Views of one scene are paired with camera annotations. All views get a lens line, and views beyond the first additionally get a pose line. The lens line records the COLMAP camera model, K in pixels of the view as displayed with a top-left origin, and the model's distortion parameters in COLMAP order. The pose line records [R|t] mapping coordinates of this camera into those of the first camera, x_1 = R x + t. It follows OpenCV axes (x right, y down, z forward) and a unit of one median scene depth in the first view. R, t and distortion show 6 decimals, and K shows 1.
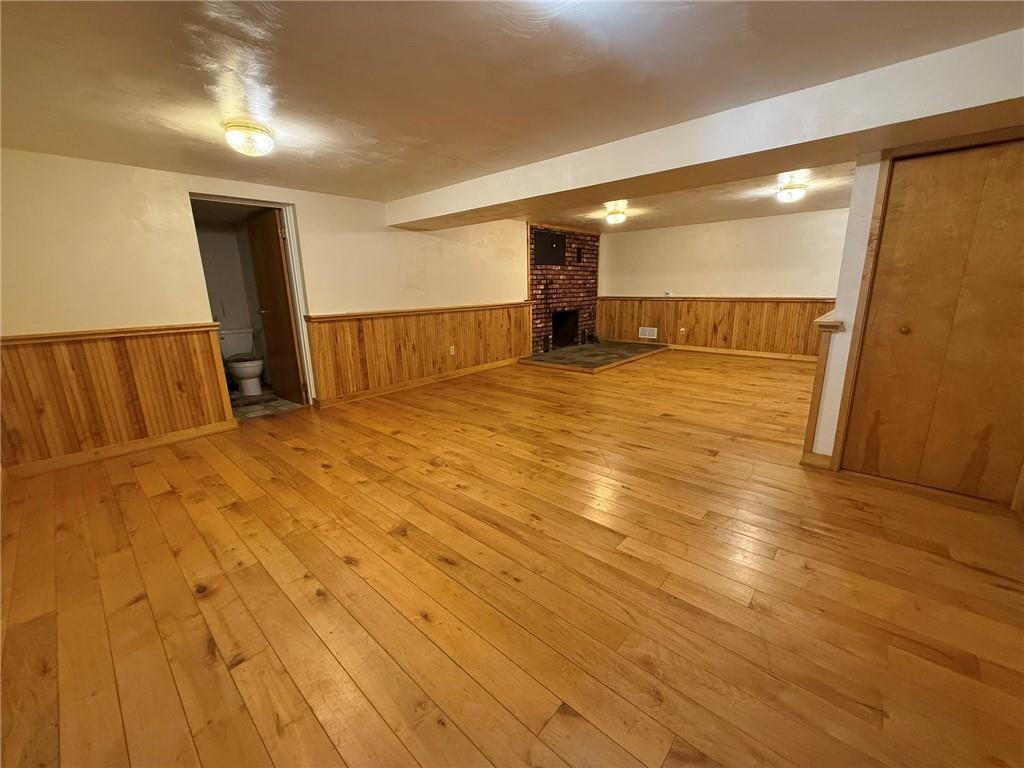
lens RADIAL K [[407.9, 0, 508.6], [0, 407.9, 385.0], [0, 0, 1]] dist [-0.001921, -0.000173]
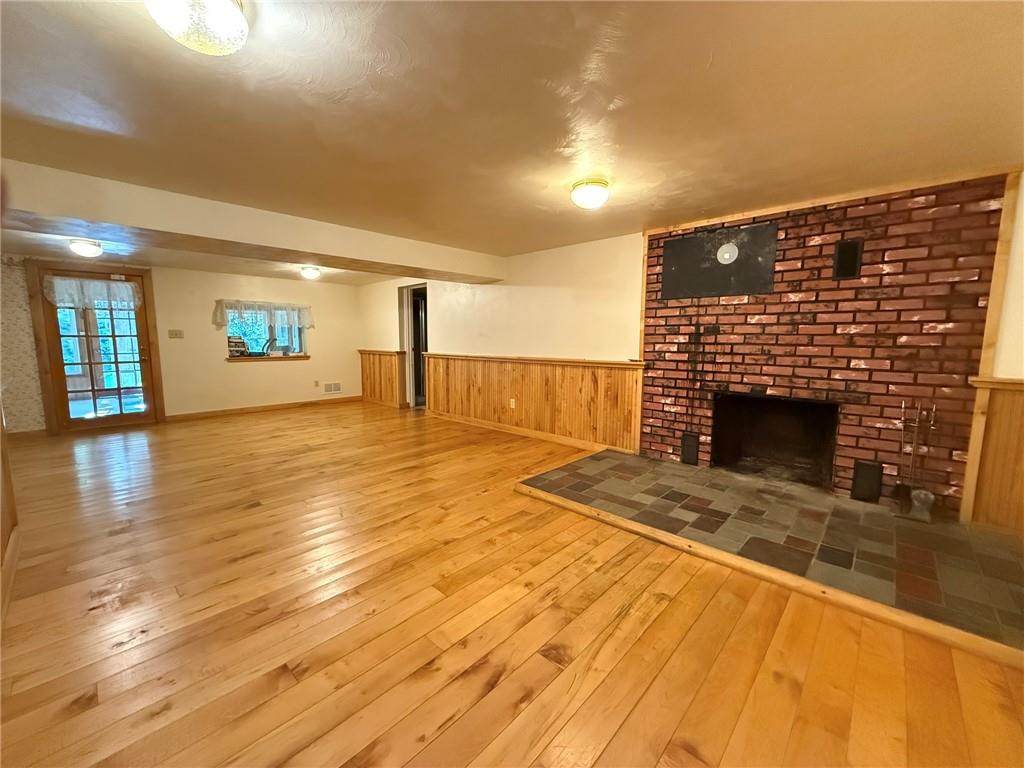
lens RADIAL K [[407.9, 0, 508.6], [0, 407.9, 385.0], [0, 0, 1]] dist [-0.001921, -0.000173]
pose [[-0.024896, 0.138756, -0.990014, 0.614293], [-0.236395, 0.961417, 0.140693, -0.202124], [0.971338, 0.237537, 0.008866, 0.781160]]
